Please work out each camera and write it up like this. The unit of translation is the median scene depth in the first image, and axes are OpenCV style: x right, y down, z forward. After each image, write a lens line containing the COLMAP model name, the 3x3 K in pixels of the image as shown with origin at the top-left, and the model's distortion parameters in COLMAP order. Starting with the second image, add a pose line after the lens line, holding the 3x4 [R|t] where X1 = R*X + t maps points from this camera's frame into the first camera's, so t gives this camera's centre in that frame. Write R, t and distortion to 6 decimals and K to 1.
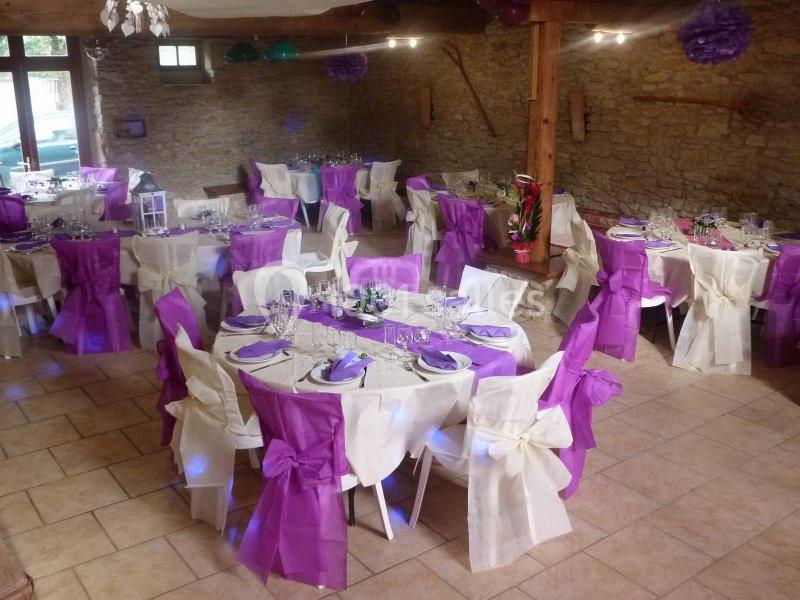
lens RADIAL K [[790.2, 0, 399.2], [0, 790.2, 300.6], [0, 0, 1]] dist [-0.018212, 0.000000]
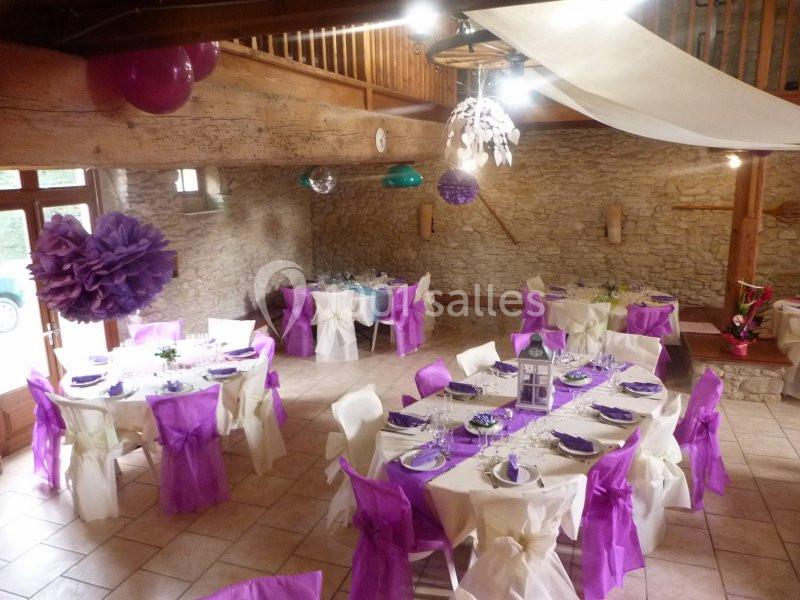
lens RADIAL K [[611.2, 0, 402.2], [0, 611.2, 298.0], [0, 0, 1]] dist [0.002500, 0.000943]
pose [[0.823229, -0.130404, 0.552529, -0.592427], [0.175407, 0.984066, -0.029091, -0.152845], [-0.539932, 0.120866, 0.832986, 0.409587]]
